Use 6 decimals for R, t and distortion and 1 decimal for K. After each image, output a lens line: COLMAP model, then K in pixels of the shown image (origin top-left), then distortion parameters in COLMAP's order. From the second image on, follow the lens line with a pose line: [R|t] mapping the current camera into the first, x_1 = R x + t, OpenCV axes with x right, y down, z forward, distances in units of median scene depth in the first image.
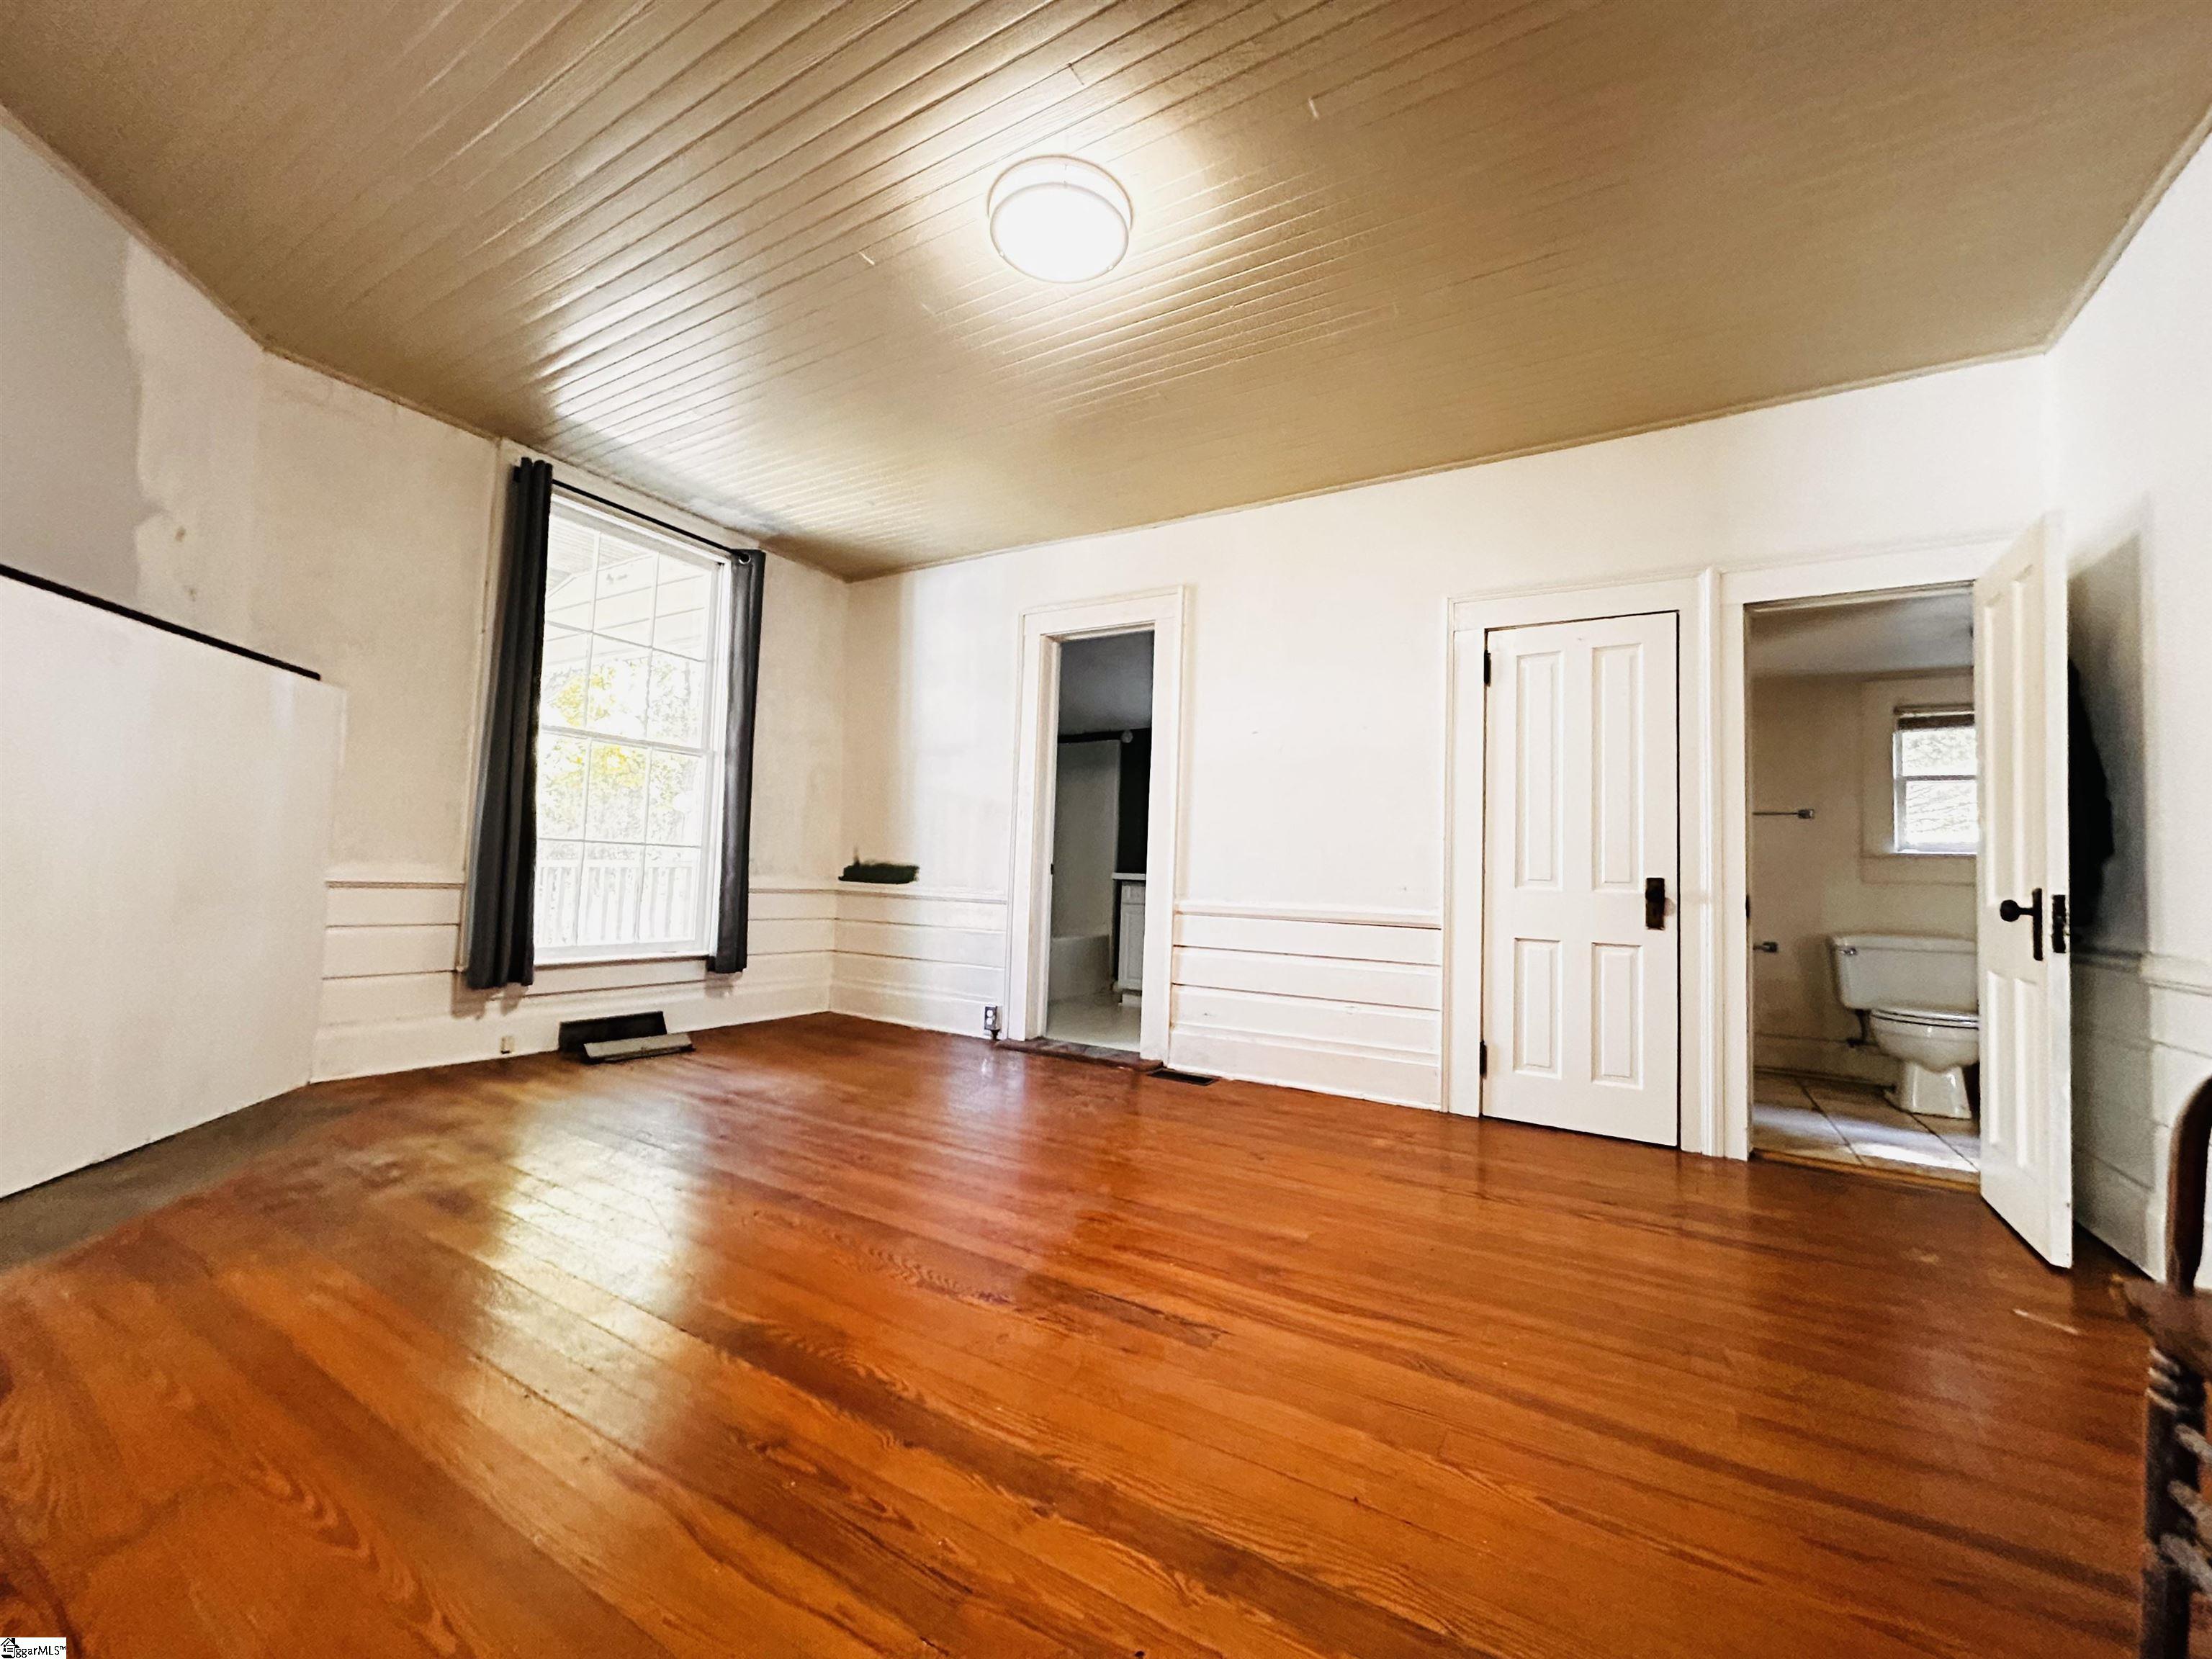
lens RADIAL K [[891.3, 0, 1100.9], [0, 891.3, 827.1], [0, 0, 1]] dist [0.001082, -0.000035]
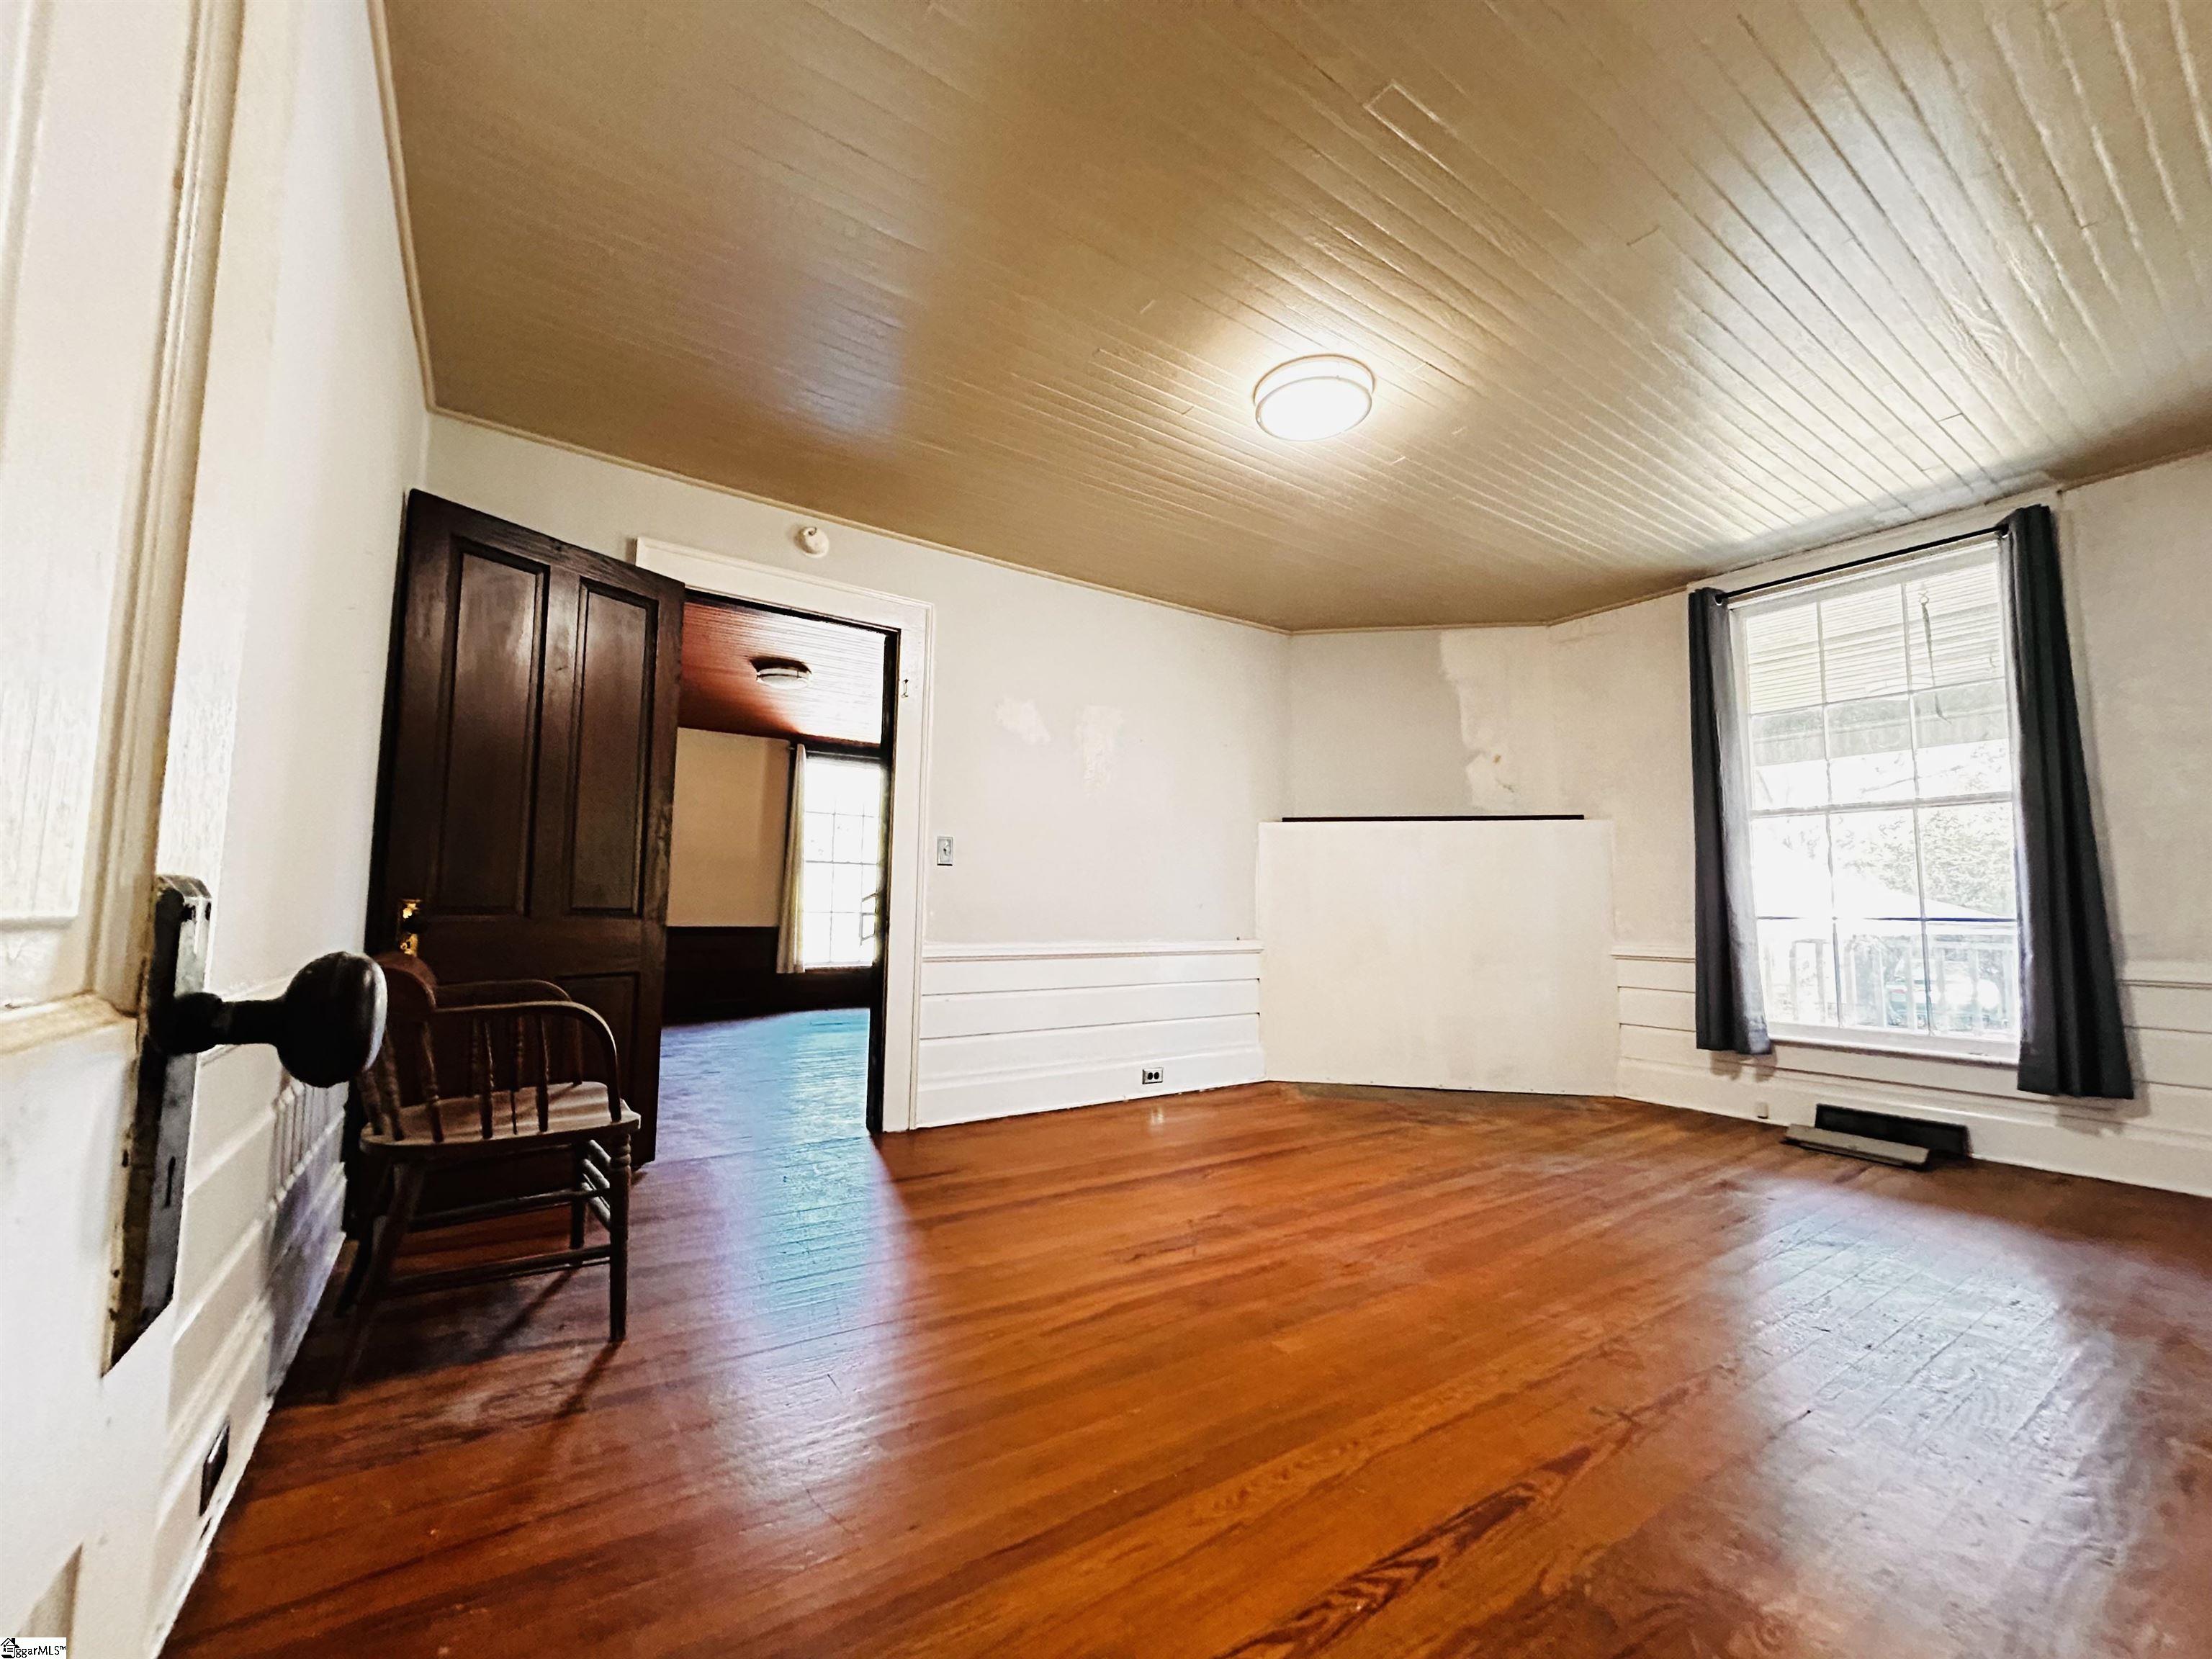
lens RADIAL K [[891.3, 0, 1105.8], [0, 891.3, 838.0], [0, 0, 1]] dist [0.001082, -0.000035]
pose [[-0.408261, -0.121266, -0.904775, 0.766413], [0.021386, 0.989595, -0.142284, 0.060455], [0.912614, -0.077439, -0.401420, 0.825287]]
